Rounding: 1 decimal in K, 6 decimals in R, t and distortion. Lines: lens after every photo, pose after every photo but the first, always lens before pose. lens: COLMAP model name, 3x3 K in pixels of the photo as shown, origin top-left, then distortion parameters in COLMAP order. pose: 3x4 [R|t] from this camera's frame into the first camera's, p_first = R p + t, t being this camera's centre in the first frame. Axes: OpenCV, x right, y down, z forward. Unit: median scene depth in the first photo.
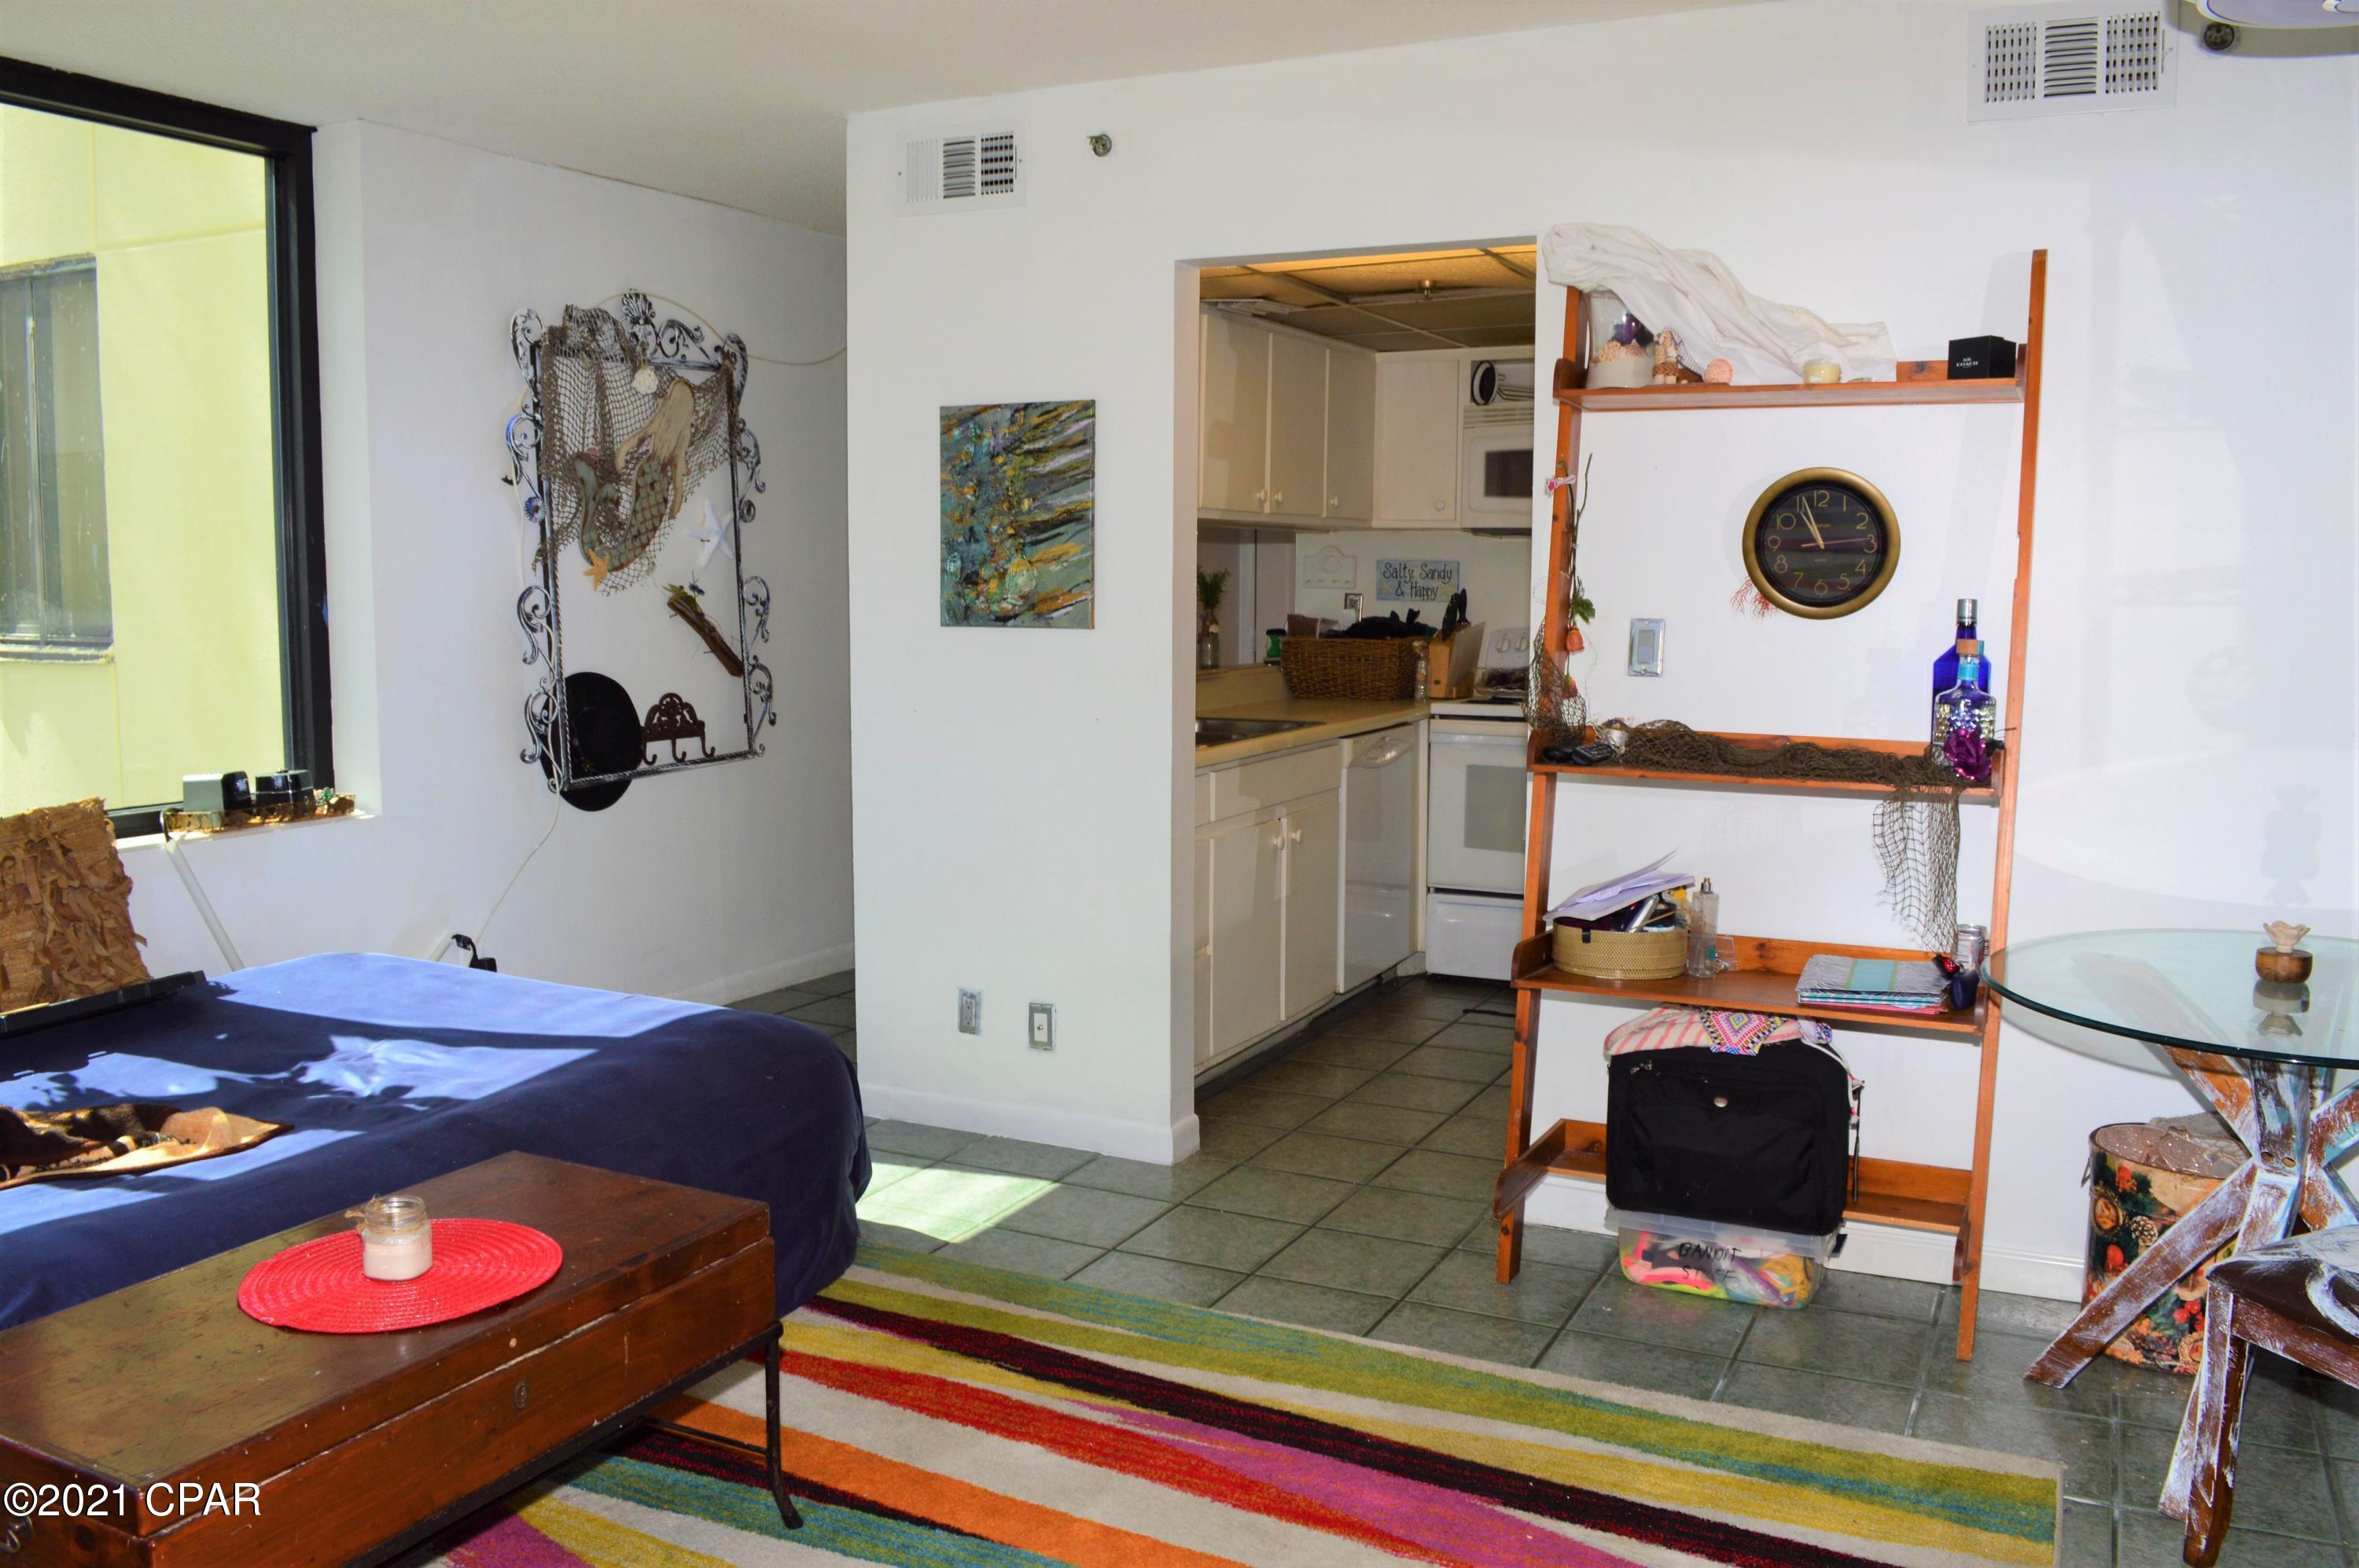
lens RADIAL K [[1887.6, 0, 1179.5], [0, 1887.6, 784.0], [0, 0, 1]] dist [-0.082316, 0.006856]
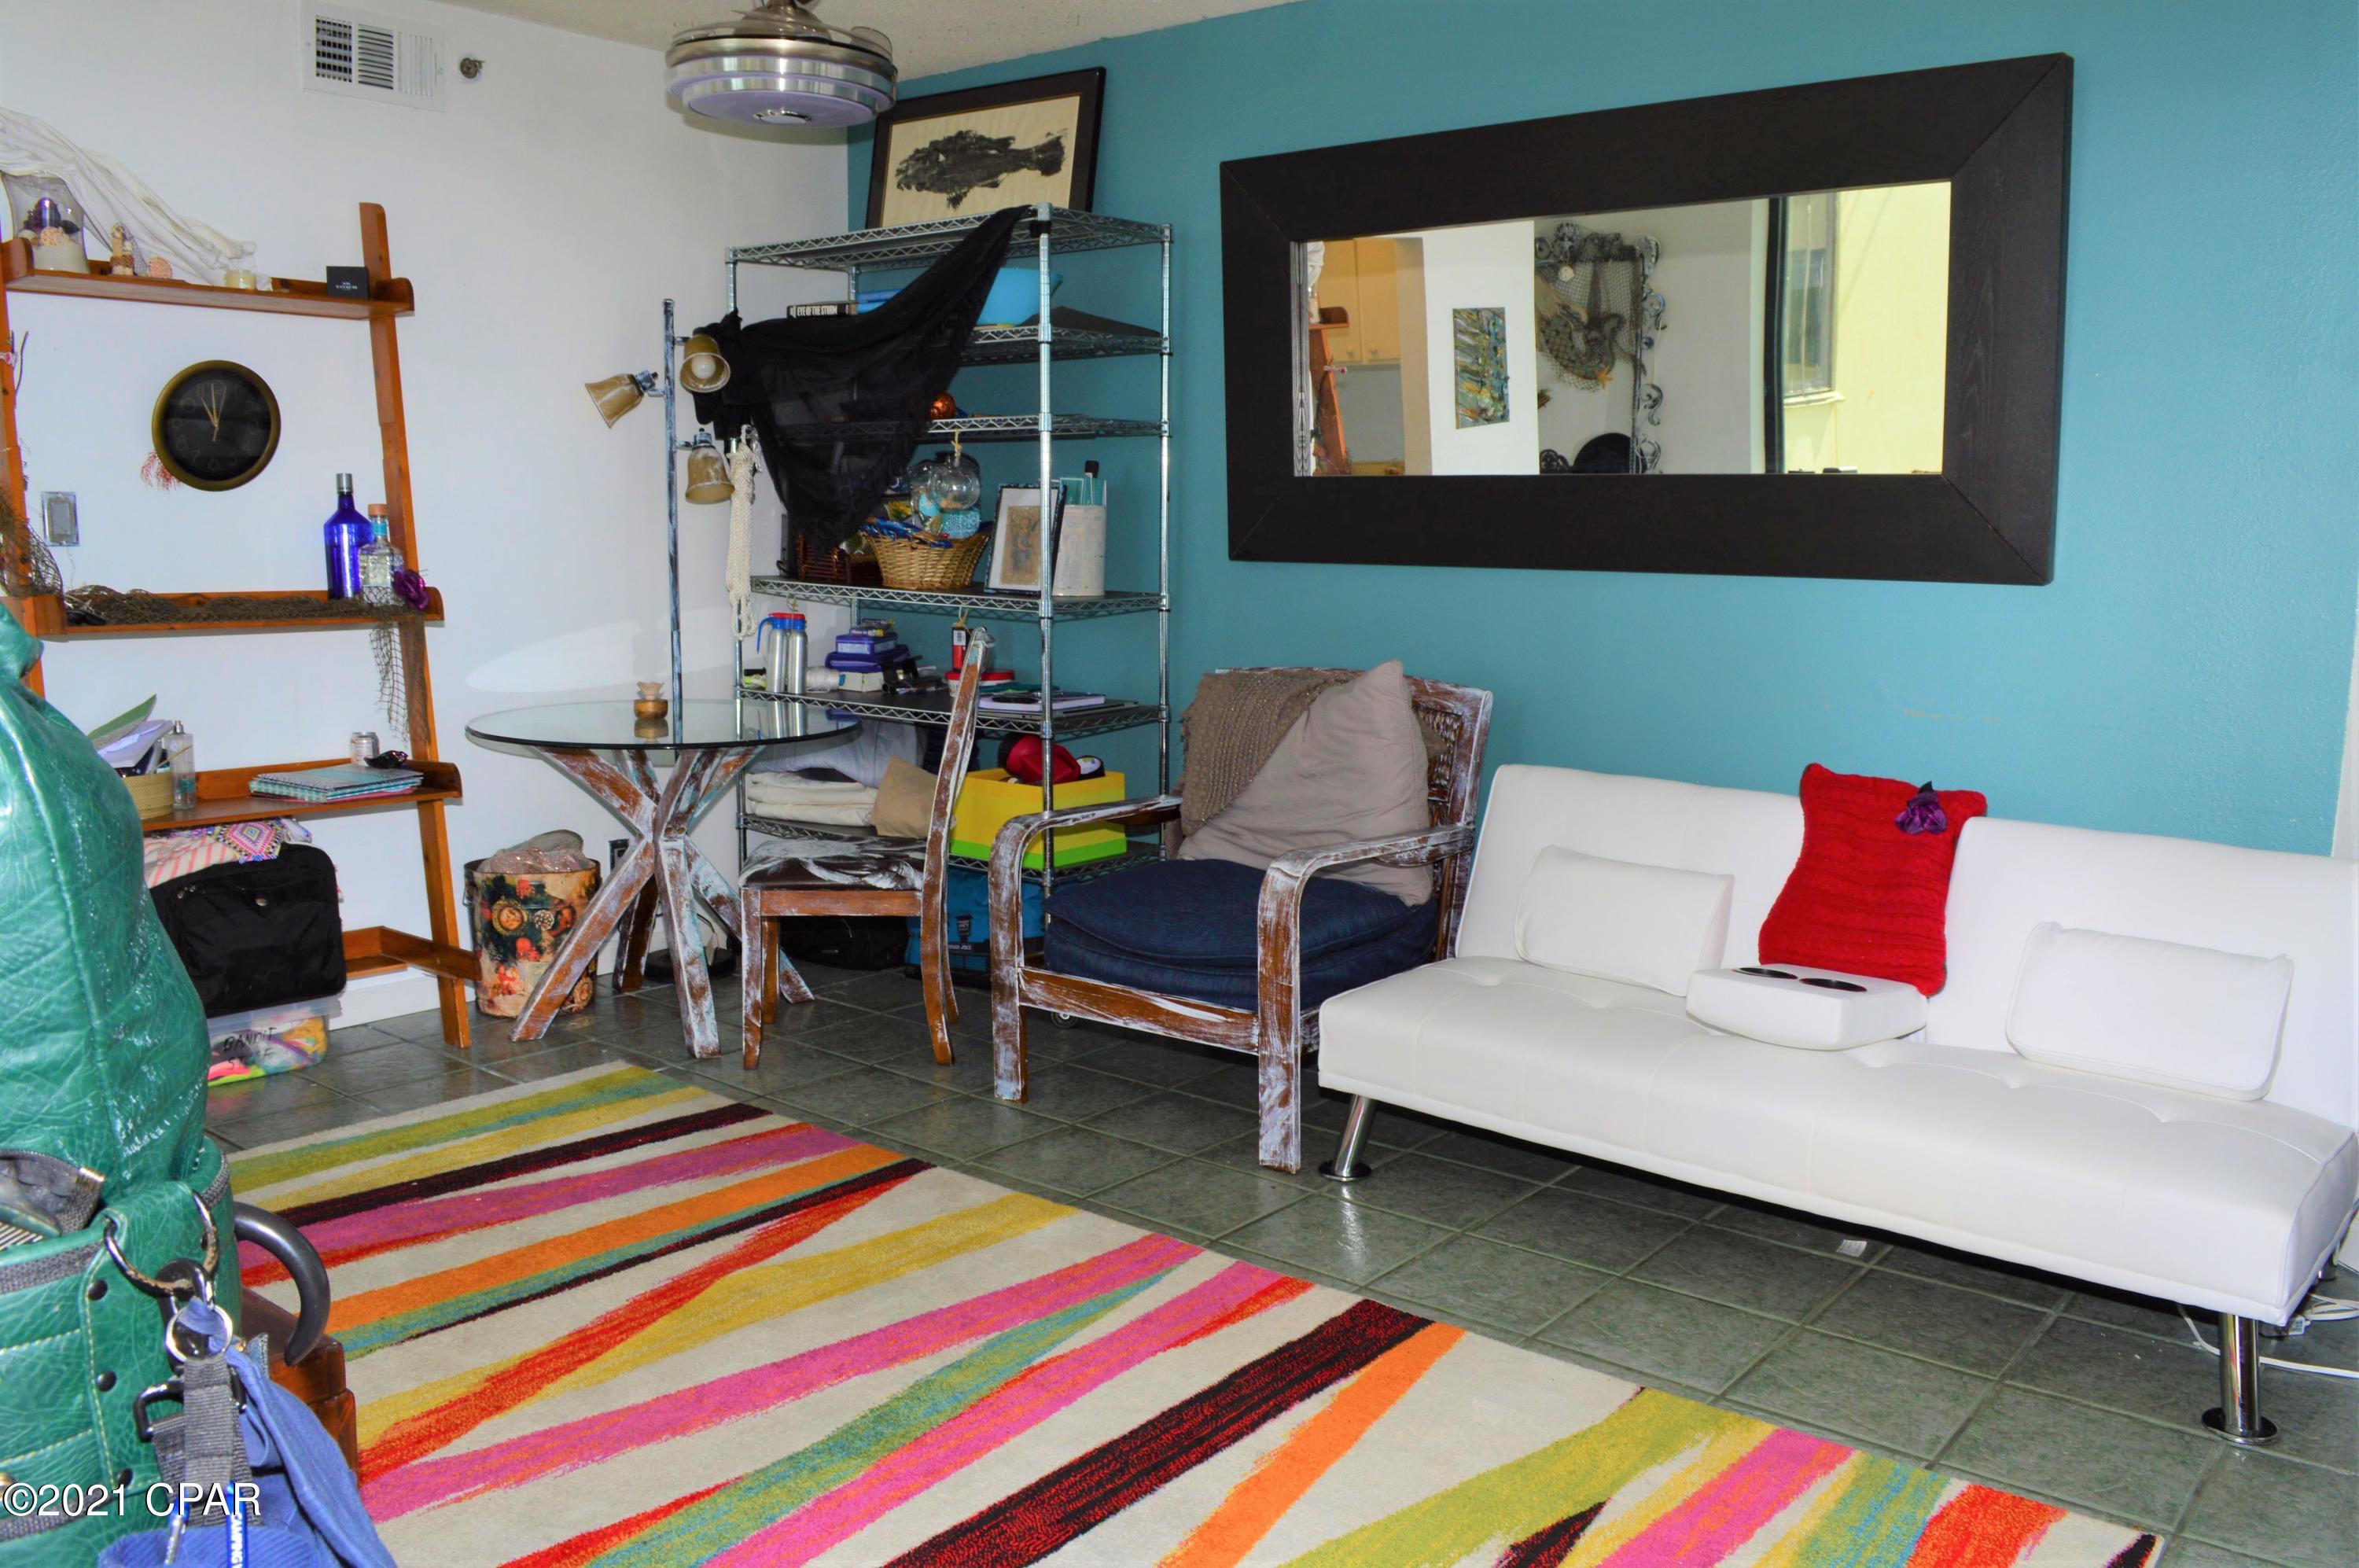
lens RADIAL K [[1887.6, 0, 1179.5], [0, 1887.6, 784.0], [0, 0, 1]] dist [-0.082316, 0.006856]
pose [[0.212739, -0.131859, 0.968171, -0.705201], [0.095446, 0.988918, 0.113712, 0.020390], [-0.972436, 0.068218, 0.222967, 0.180331]]
